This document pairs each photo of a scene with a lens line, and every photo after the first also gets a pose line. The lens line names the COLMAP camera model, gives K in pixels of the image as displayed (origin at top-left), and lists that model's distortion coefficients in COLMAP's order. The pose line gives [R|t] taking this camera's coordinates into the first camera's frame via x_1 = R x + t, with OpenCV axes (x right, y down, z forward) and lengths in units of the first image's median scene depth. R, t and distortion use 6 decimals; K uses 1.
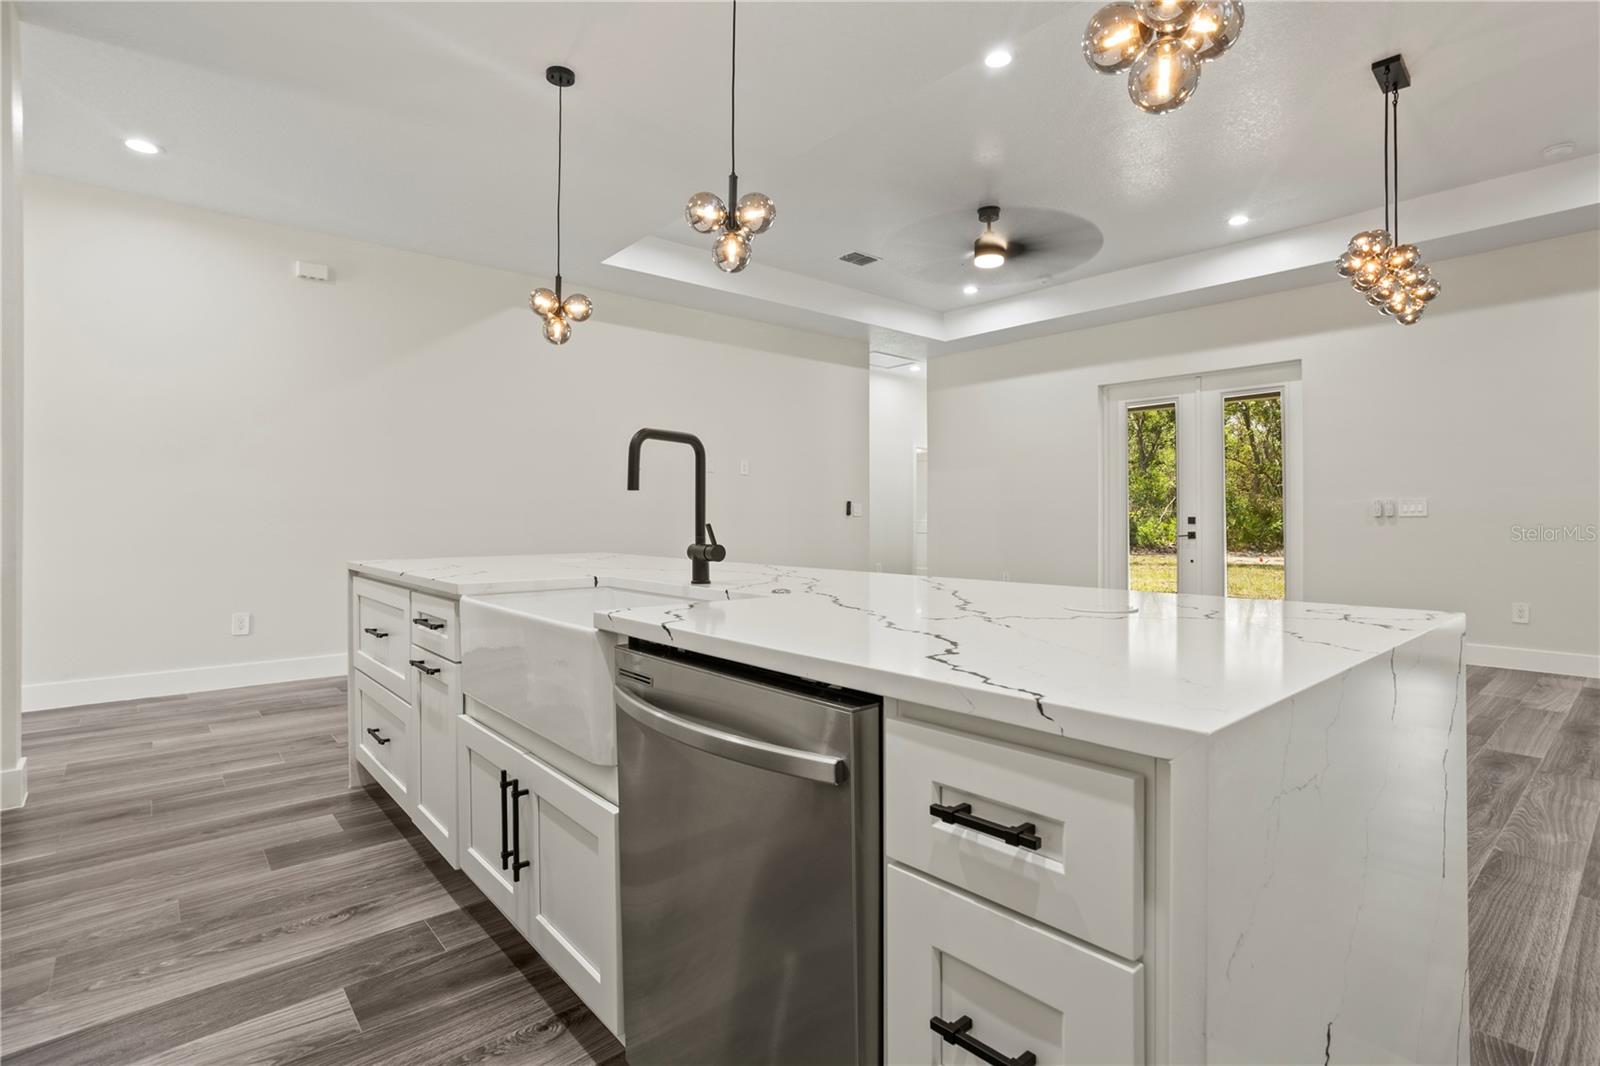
lens RADIAL K [[770.6, 0, 766.3], [0, 770.6, 513.6], [0, 0, 1]] dist [-0.054995, 0.023774]
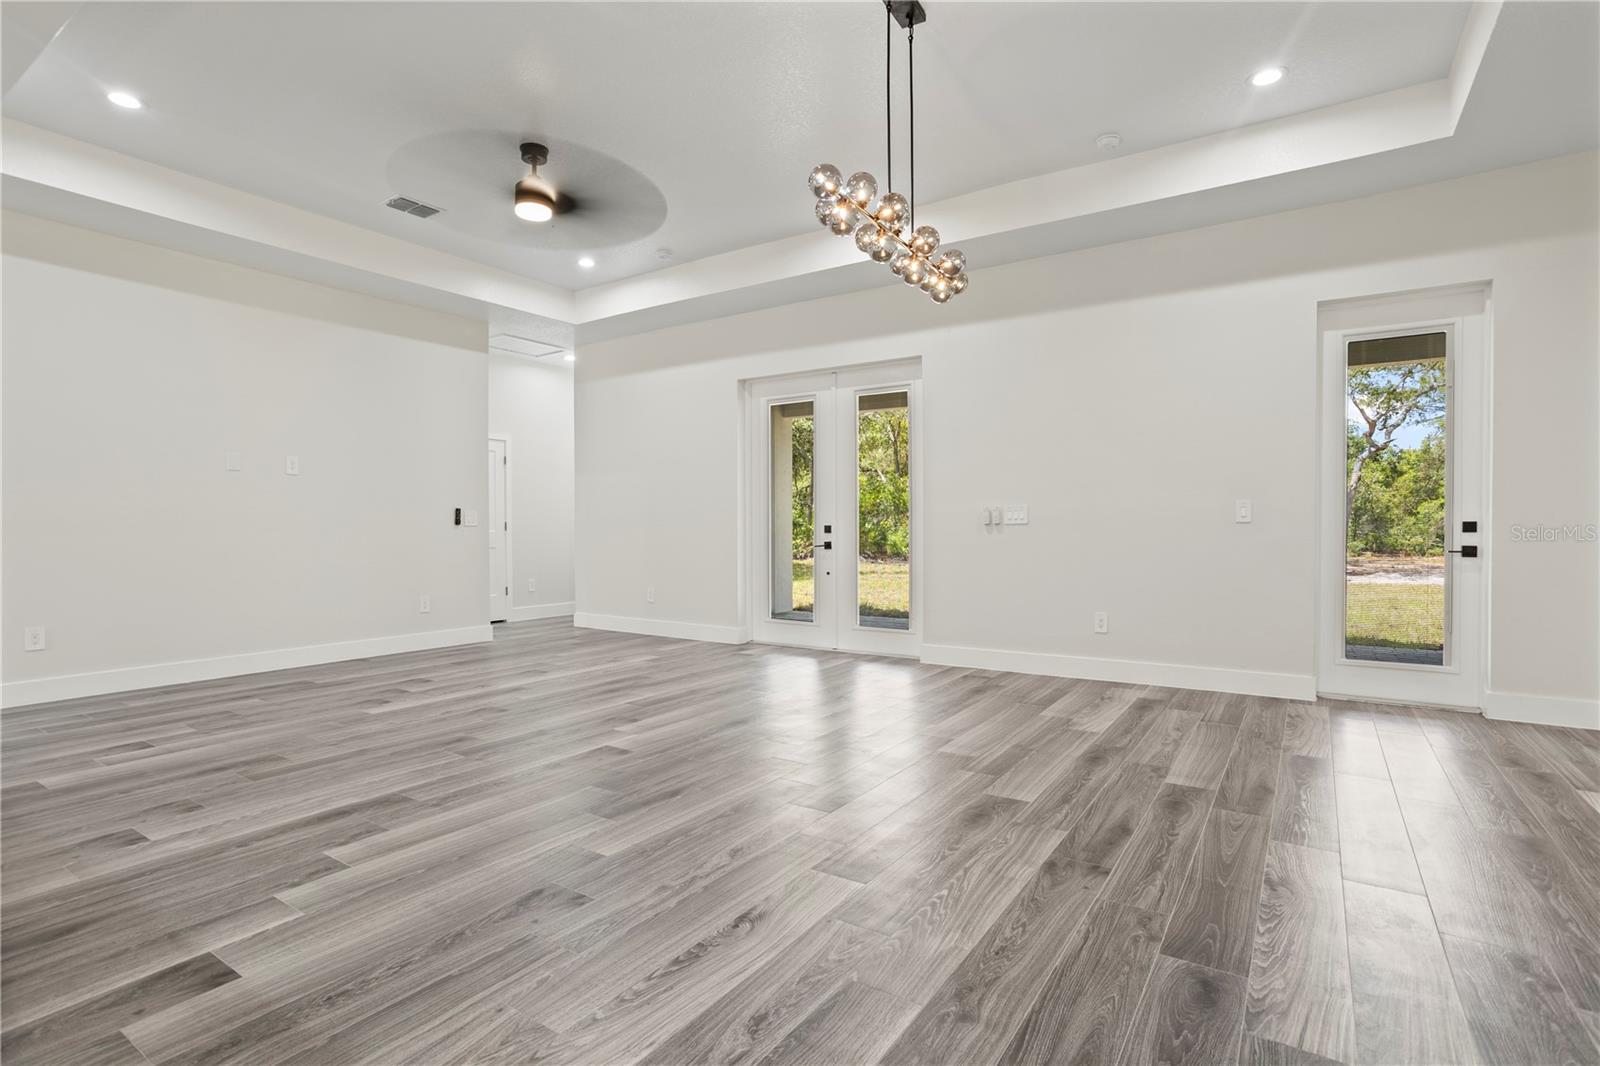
lens RADIAL K [[770.6, 0, 791.9], [0, 770.6, 532.9], [0, 0, 1]] dist [-0.054995, 0.023774]
pose [[0.962581, -0.007090, 0.270900, 0.283182], [0.003598, 0.999904, 0.013388, 0.000988], [-0.270969, -0.011912, 0.962514, 0.119756]]
